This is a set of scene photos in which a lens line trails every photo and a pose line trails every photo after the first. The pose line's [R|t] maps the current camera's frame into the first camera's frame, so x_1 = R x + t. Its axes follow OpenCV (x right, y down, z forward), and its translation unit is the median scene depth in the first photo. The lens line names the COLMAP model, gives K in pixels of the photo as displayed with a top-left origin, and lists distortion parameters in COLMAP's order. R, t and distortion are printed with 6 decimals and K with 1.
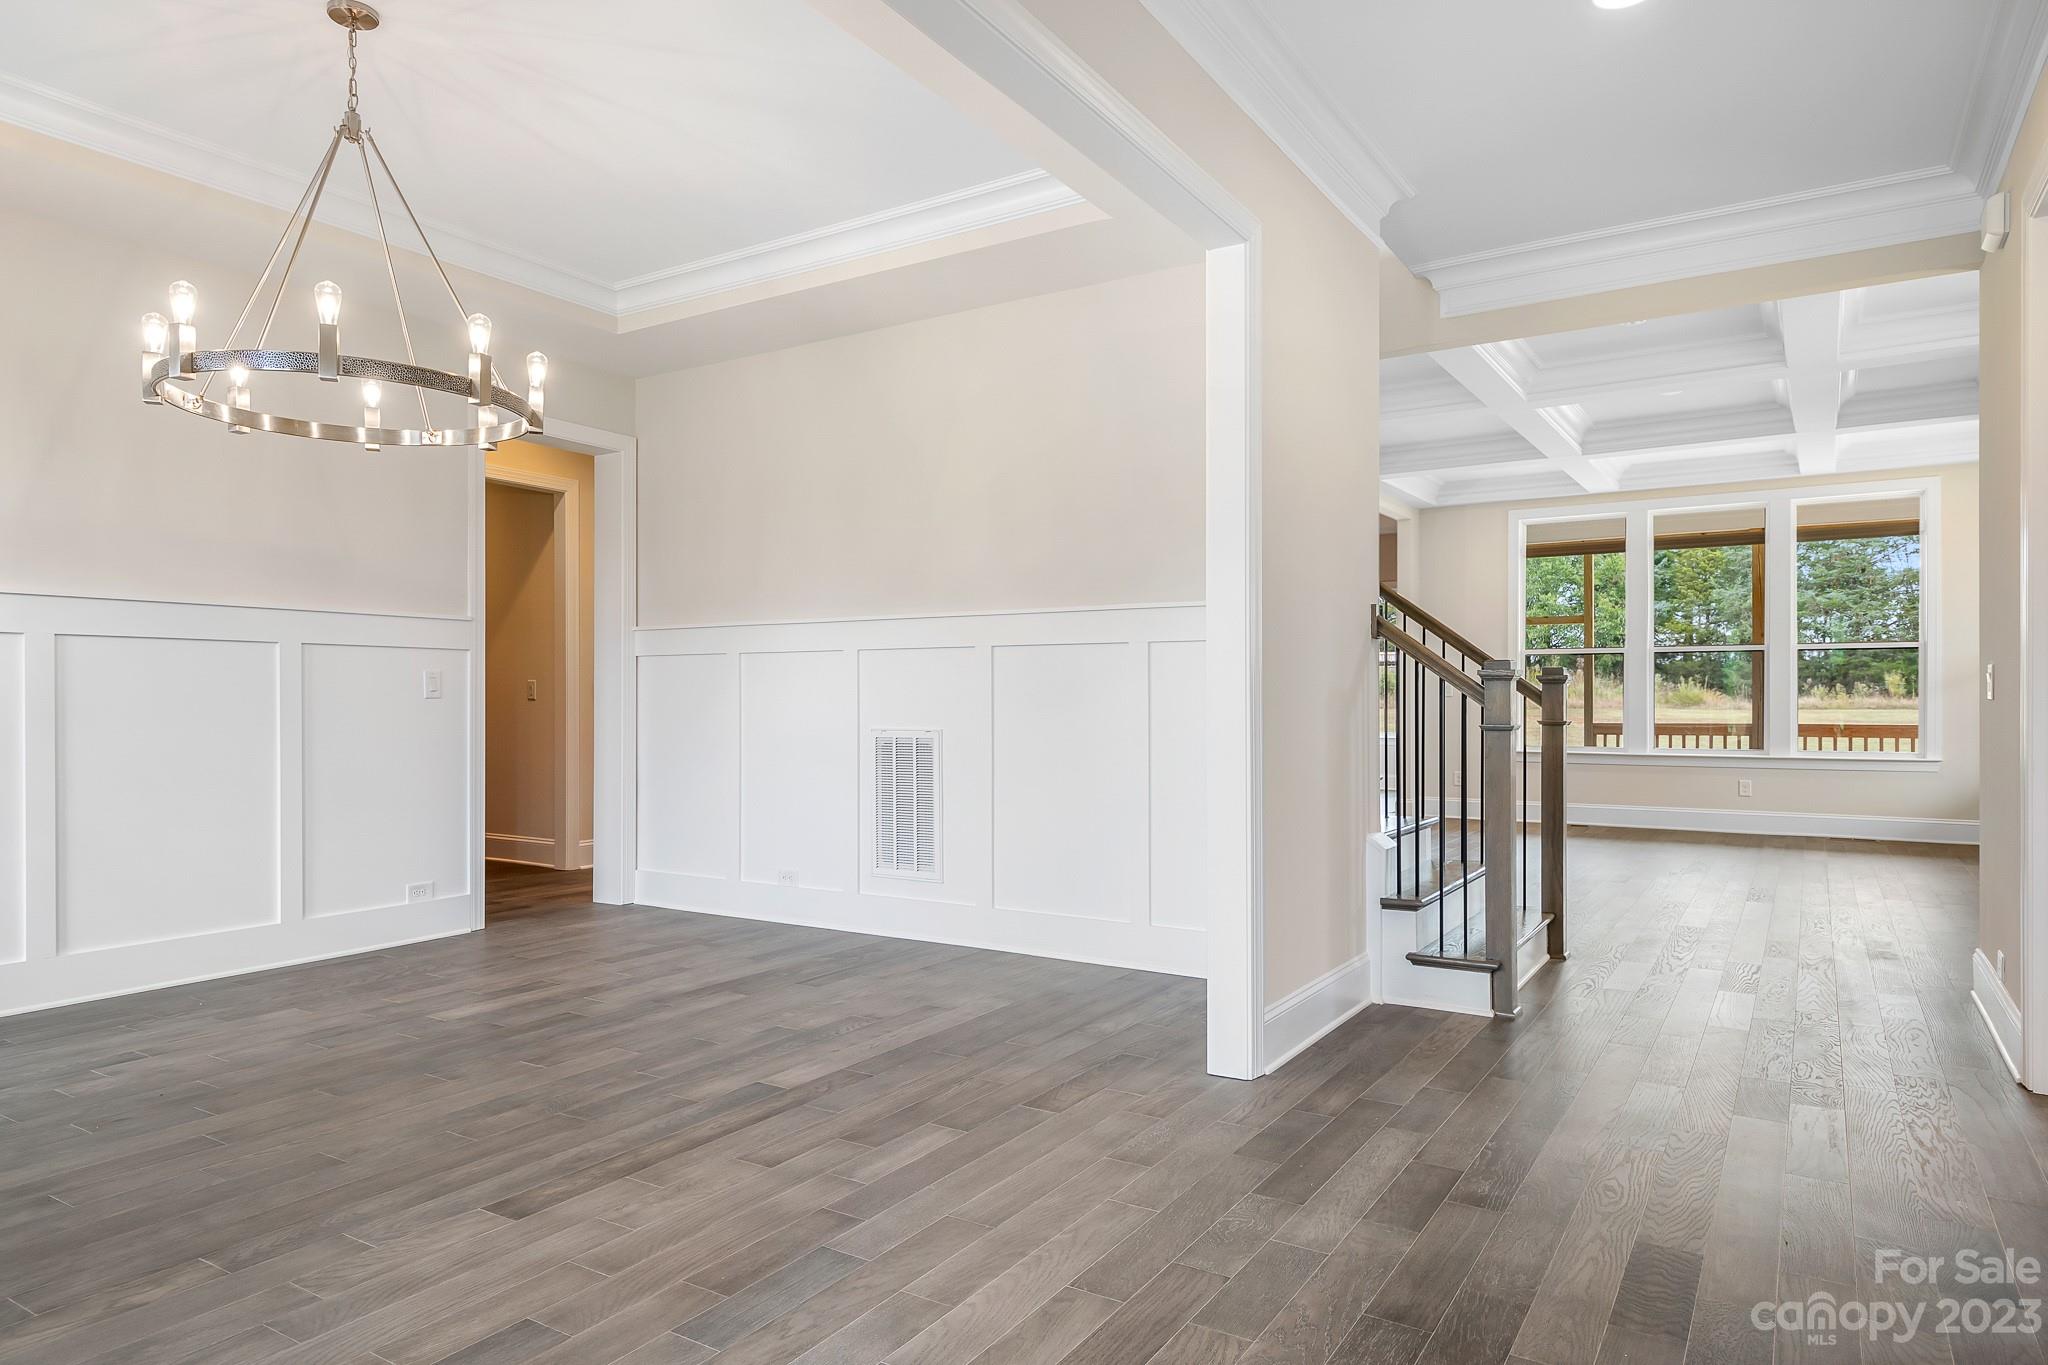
lens RADIAL K [[1203.9, 0, 1026.8], [0, 1203.9, 686.8], [0, 0, 1]] dist [0.009732, 0.001085]
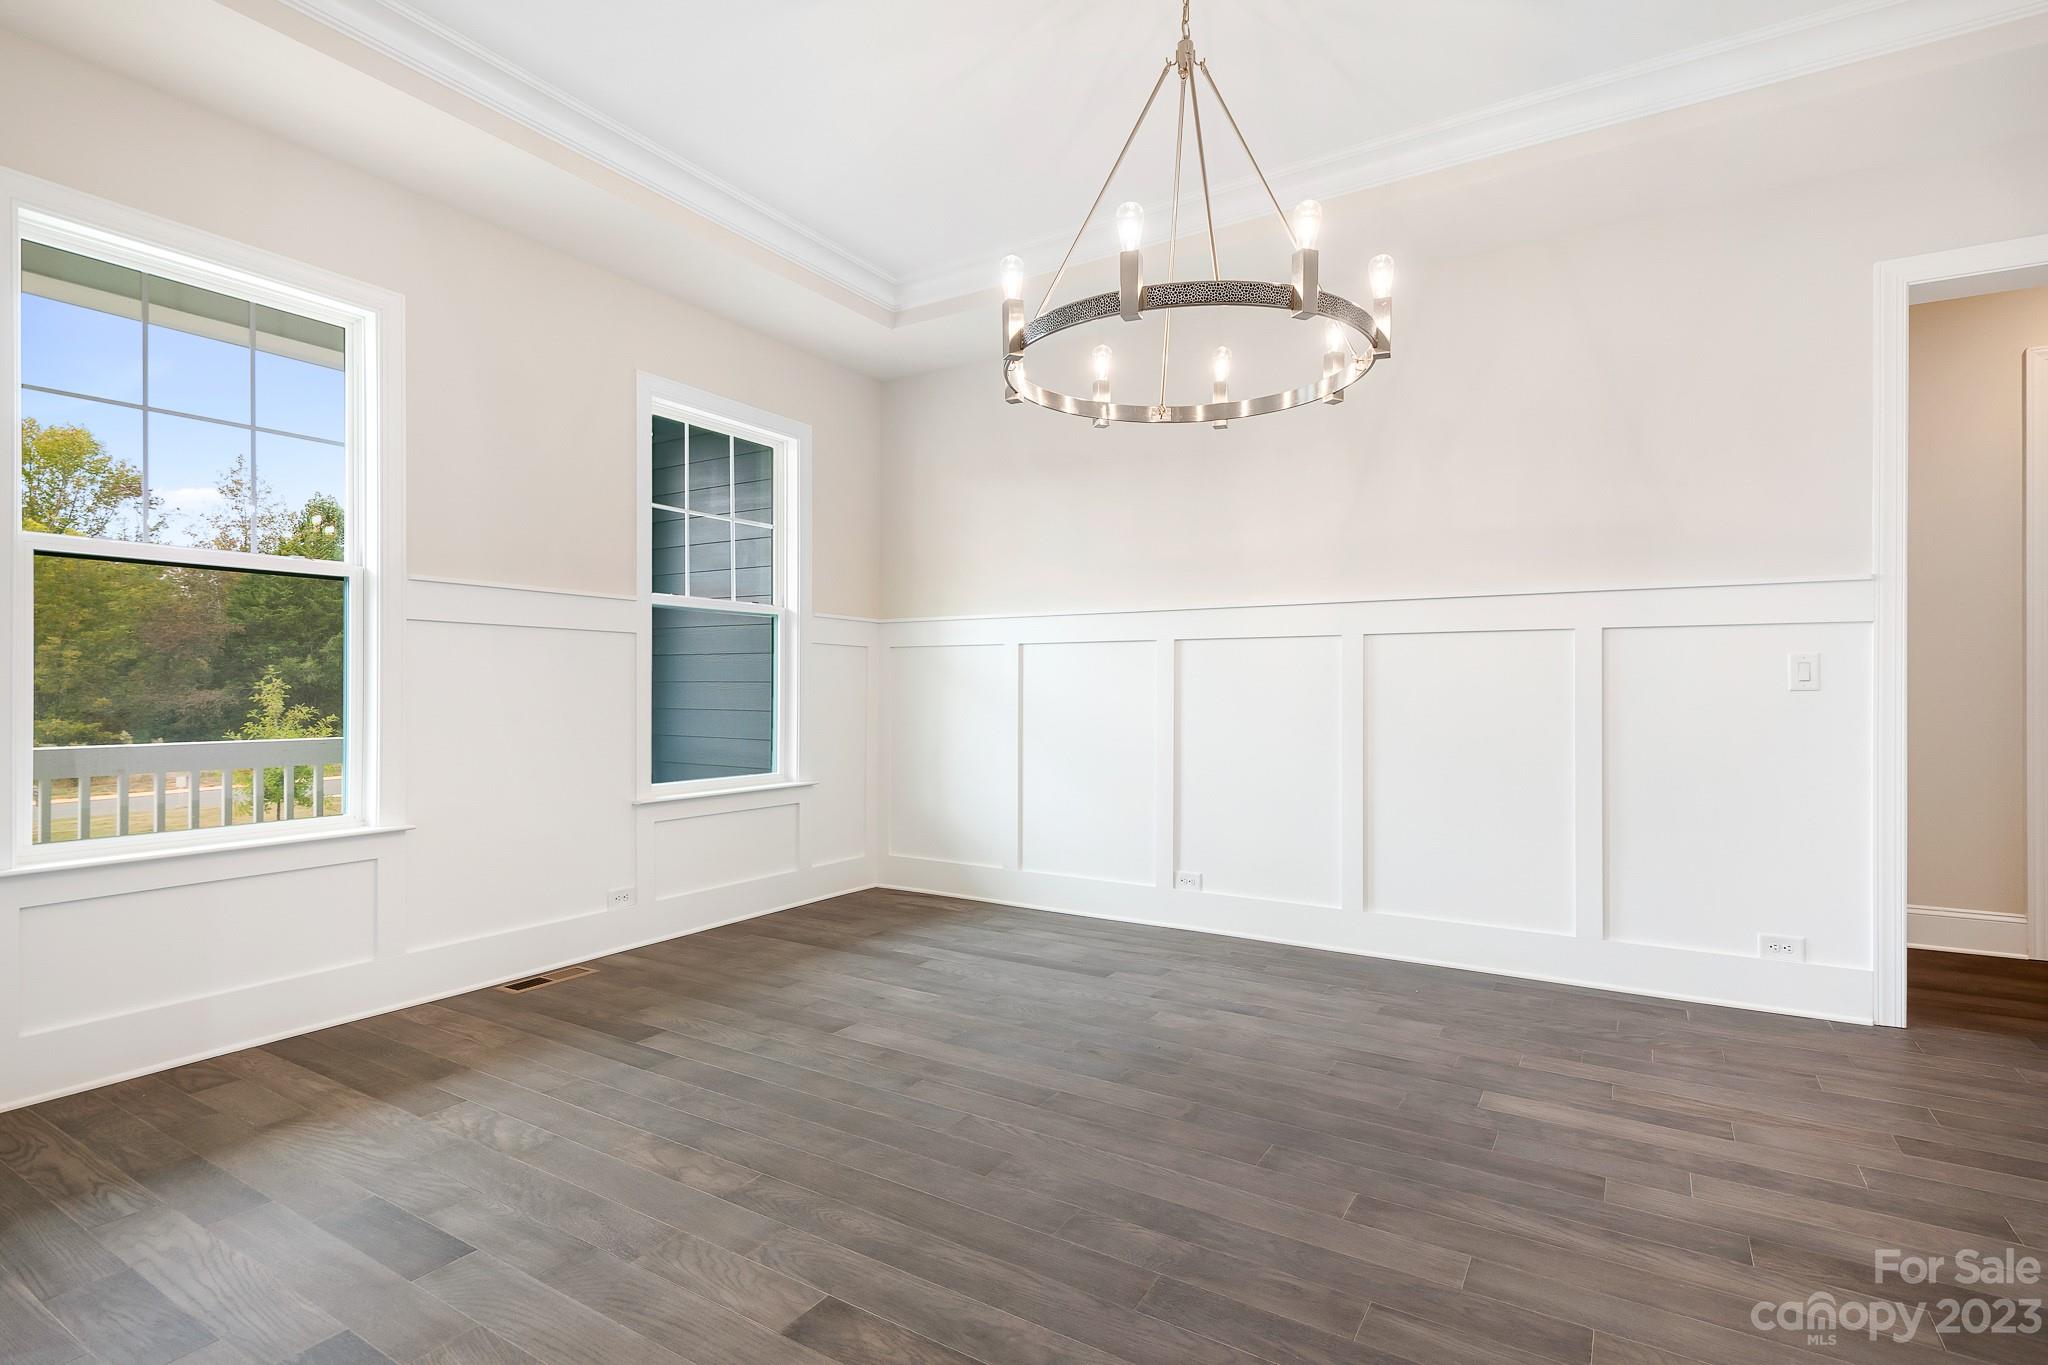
lens RADIAL K [[979.9, 0, 1008.1], [0, 979.9, 687.7], [0, 0, 1]] dist [0.015056, -0.001545]
pose [[0.019645, -0.000029, -0.999807, 0.179599], [0.005597, 0.999984, 0.000081, 0.007833], [0.999791, -0.005597, 0.019645, 0.853346]]
